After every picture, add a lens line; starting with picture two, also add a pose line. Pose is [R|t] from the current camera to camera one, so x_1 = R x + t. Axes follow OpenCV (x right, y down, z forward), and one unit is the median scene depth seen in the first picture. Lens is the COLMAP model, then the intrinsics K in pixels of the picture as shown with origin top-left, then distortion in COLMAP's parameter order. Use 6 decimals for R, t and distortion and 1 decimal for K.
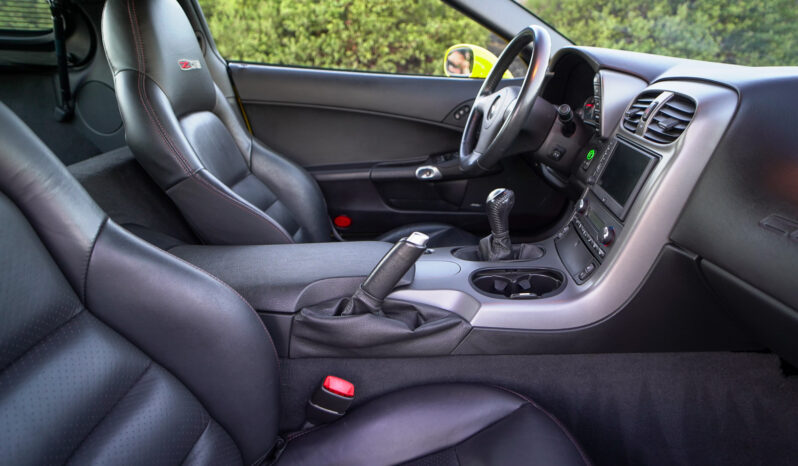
lens RADIAL K [[436.1, 0, 402.1], [0, 436.1, 231.3], [0, 0, 1]] dist [-0.054884, 0.025065]
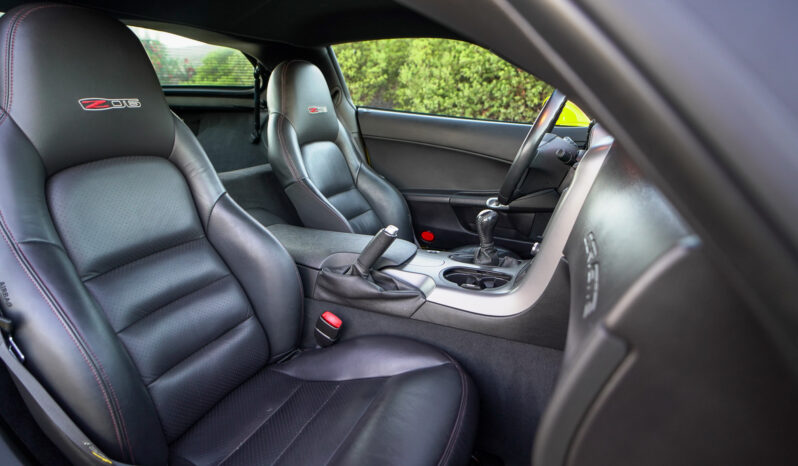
lens RADIAL K [[436.1, 0, 401.4], [0, 436.1, 229.5], [0, 0, 1]] dist [-0.054884, 0.025065]
pose [[0.910524, 0.124741, -0.394190, 0.484088], [-0.159811, 0.985484, -0.057286, 0.071229], [0.381322, 0.115156, 0.917242, -0.262763]]
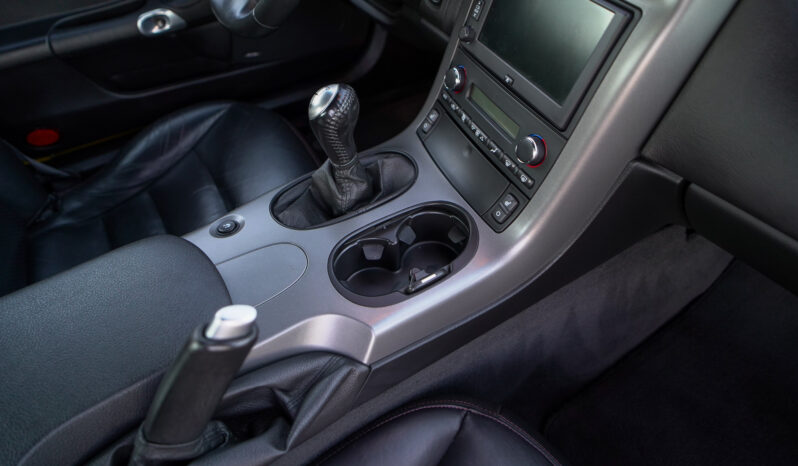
lens RADIAL K [[436.1, 0, 404.0], [0, 436.1, 233.0], [0, 0, 1]] dist [-0.054884, 0.025065]
pose [[0.854335, -0.374501, 0.360363, 0.044751], [0.176496, 0.861229, 0.476586, -0.170496], [-0.488837, -0.343561, 0.801876, 0.444675]]
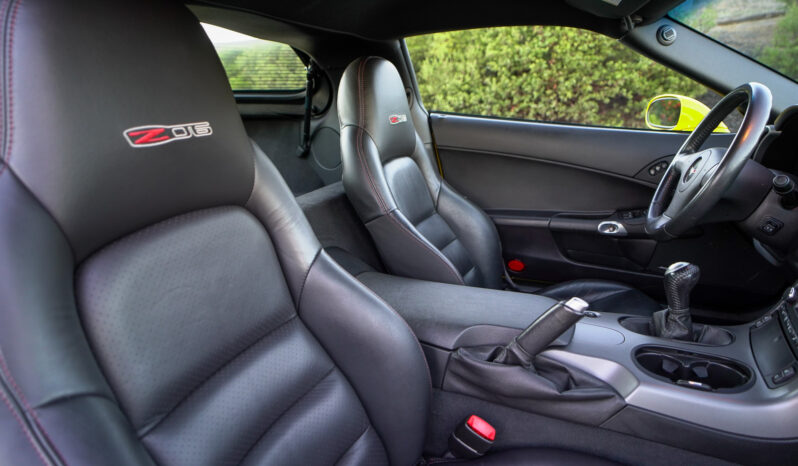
lens RADIAL K [[436.1, 0, 400.5], [0, 436.1, 231.0], [0, 0, 1]] dist [-0.054884, 0.025065]
pose [[0.907037, 0.111956, -0.405894, 0.038987], [-0.140630, 0.989196, -0.041415, -0.039149], [0.396872, 0.094646, 0.912981, -0.077356]]
